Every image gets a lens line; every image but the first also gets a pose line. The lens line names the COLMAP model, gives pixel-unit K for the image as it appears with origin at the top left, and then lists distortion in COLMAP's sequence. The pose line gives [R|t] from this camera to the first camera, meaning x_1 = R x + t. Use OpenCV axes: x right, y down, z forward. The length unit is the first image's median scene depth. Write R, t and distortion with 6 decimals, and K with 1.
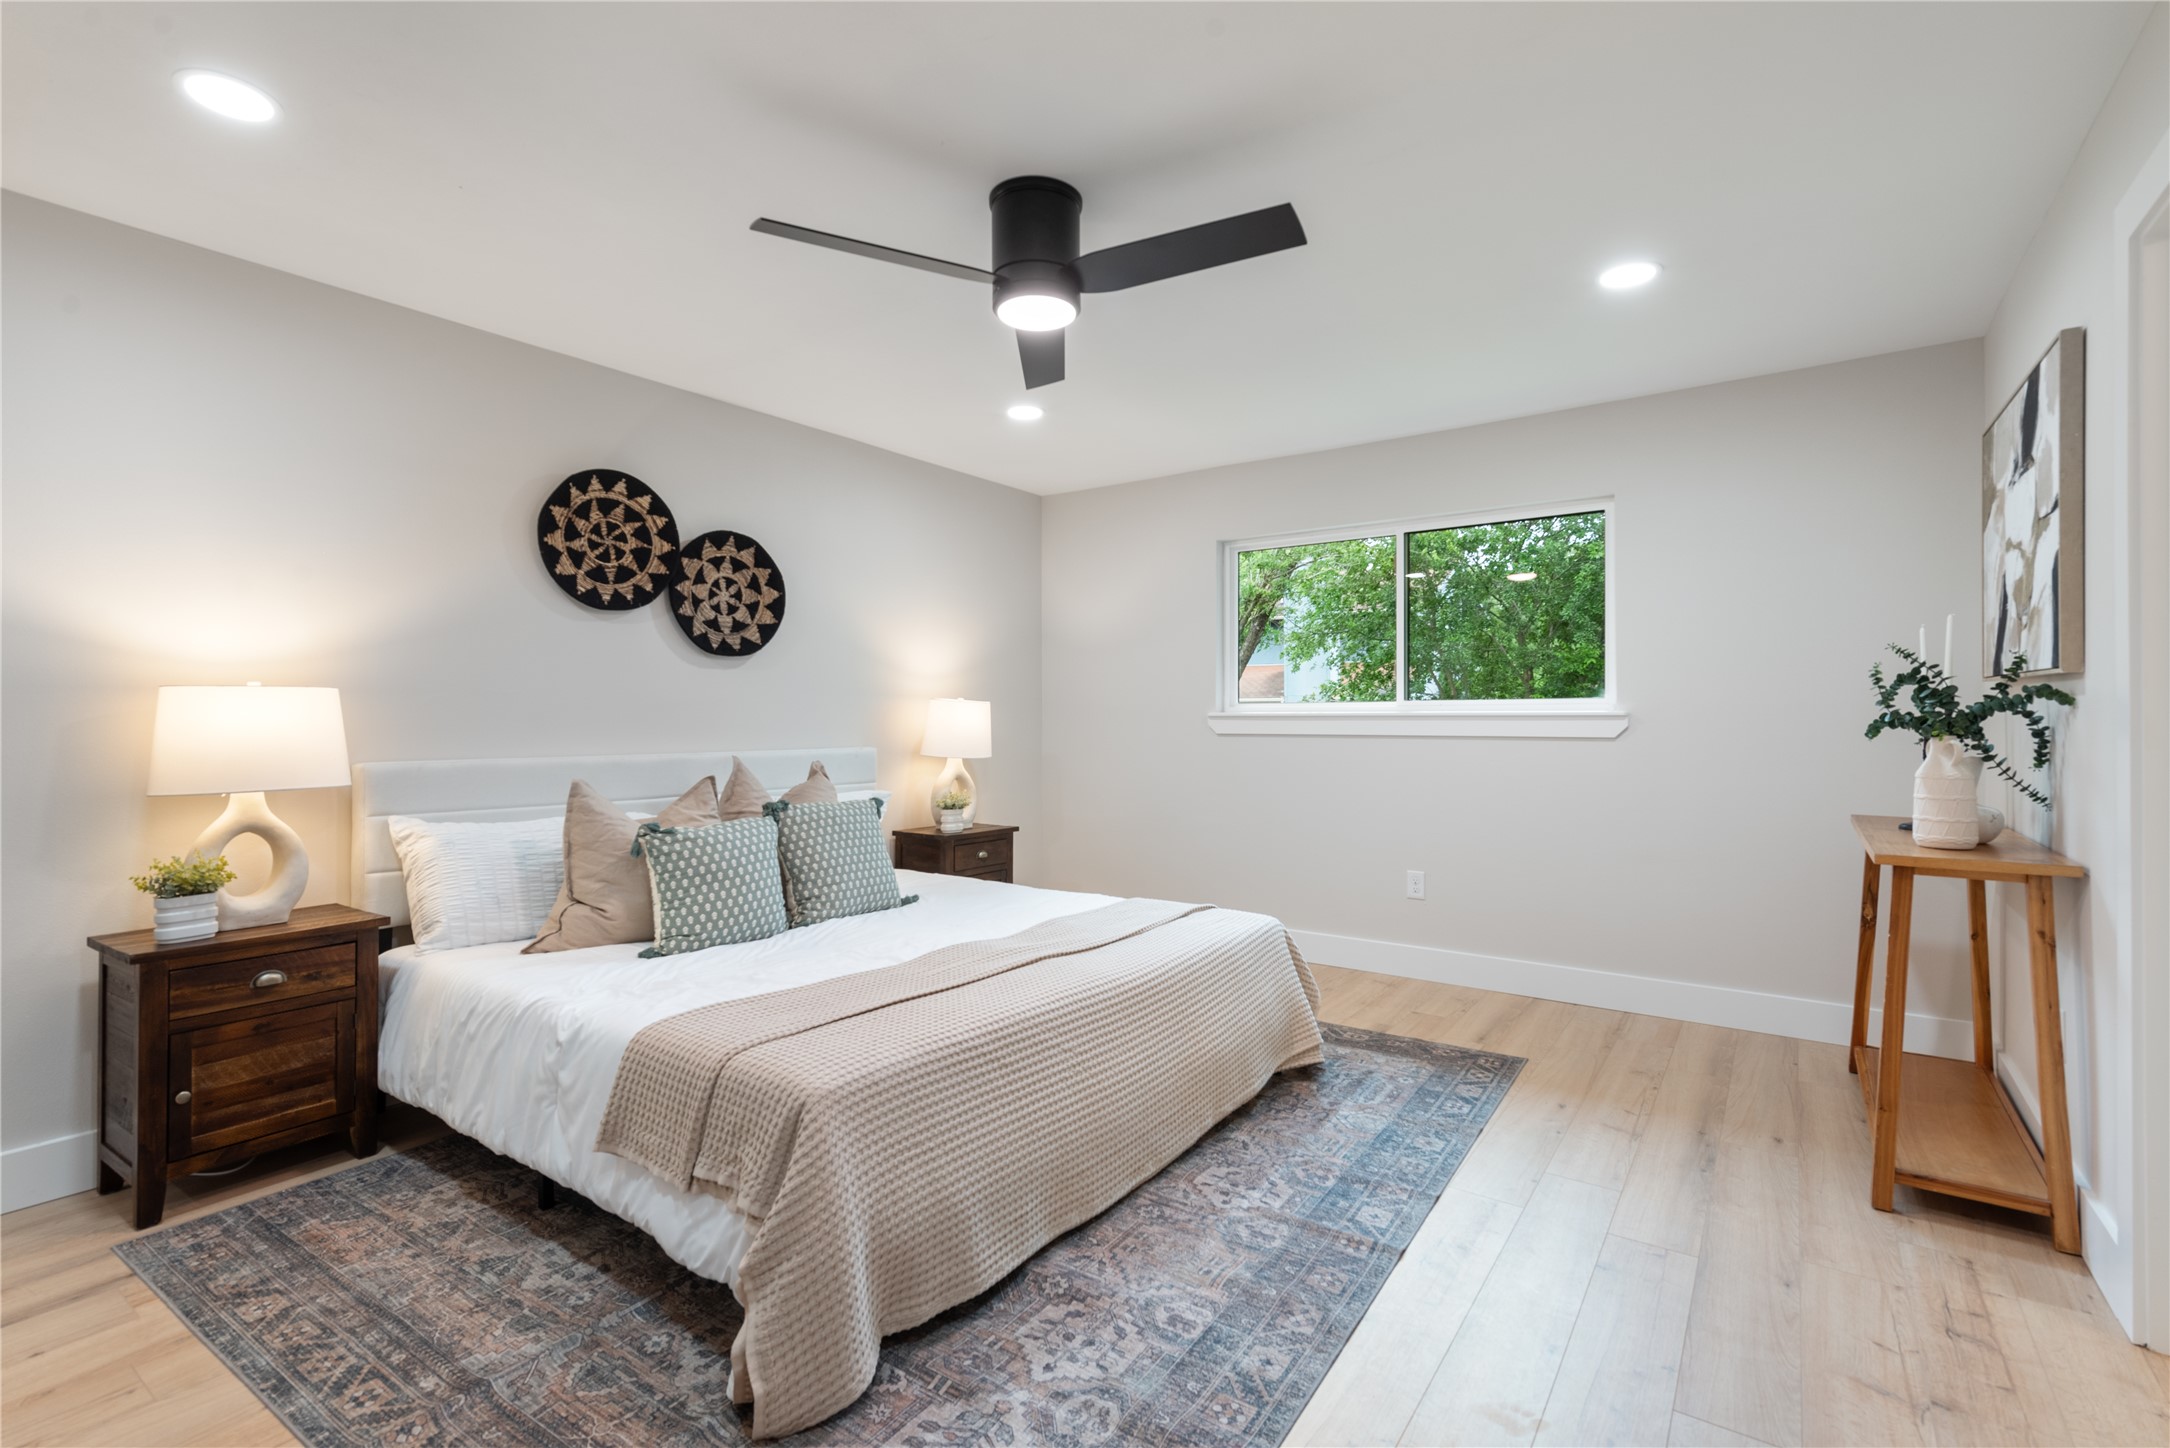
lens RADIAL K [[947.6, 0, 1147.9], [0, 947.6, 716.8], [0, 0, 1]] dist [0.005558, -0.002822]
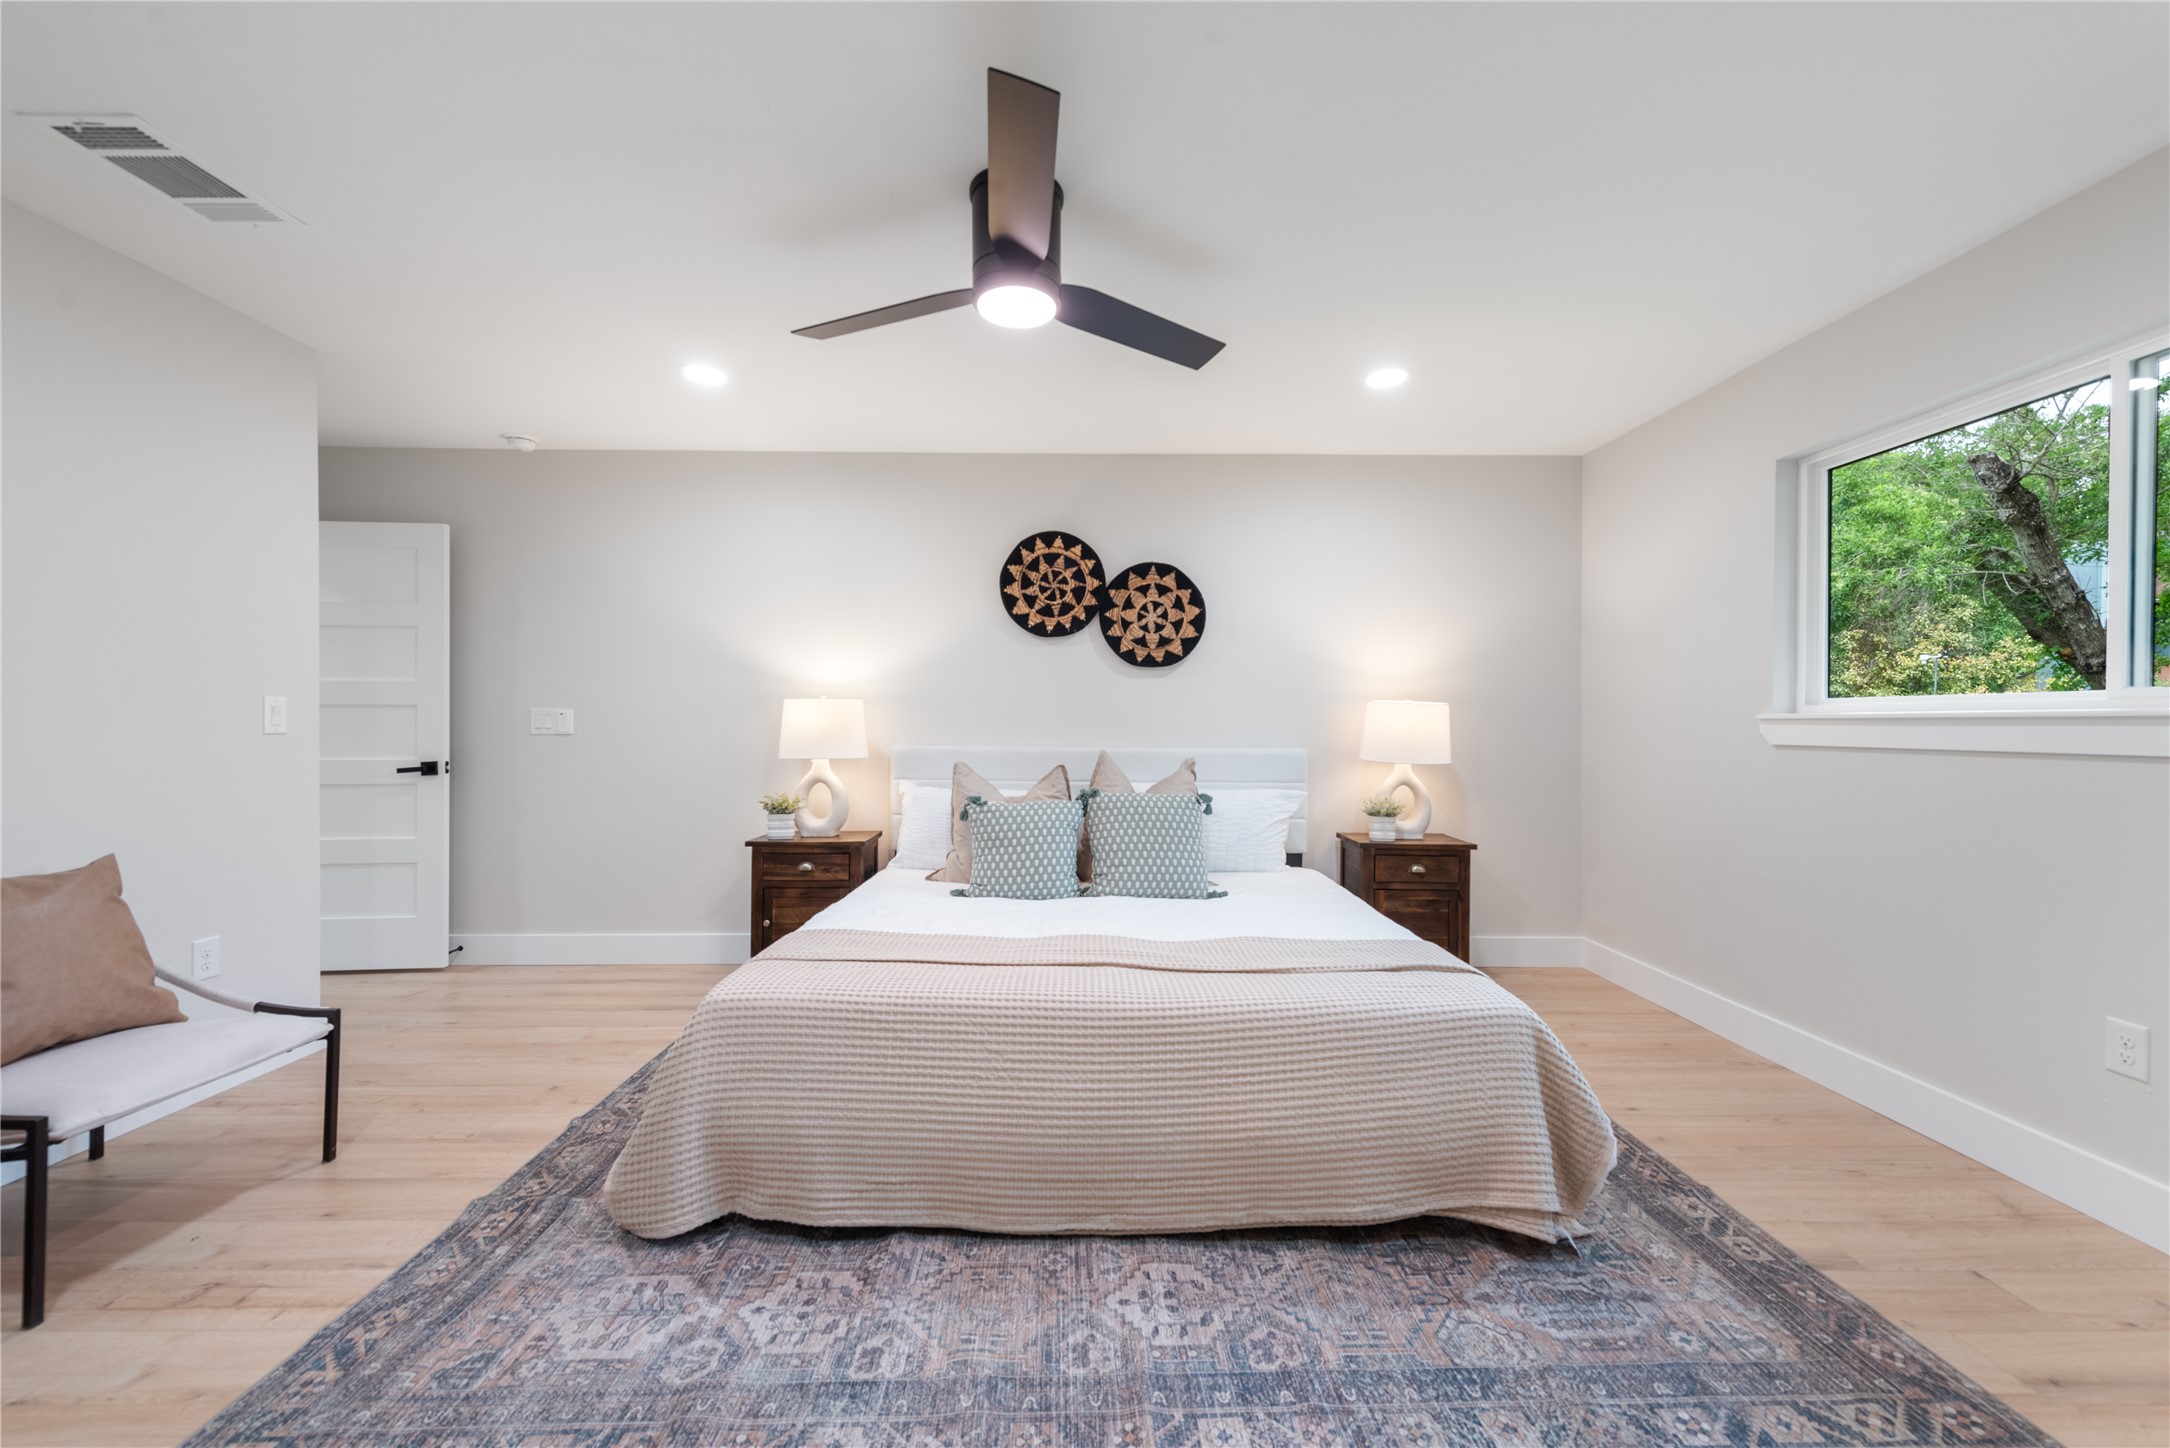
lens RADIAL K [[852.4, 0, 1086.7], [0, 852.4, 725.4], [0, 0, 1]] dist [0.008014, -0.001993]
pose [[0.575743, 0.006664, -0.817604, 0.433195], [-0.004772, 0.999977, 0.004791, 0.004844], [0.817617, 0.001143, 0.575762, 0.353951]]
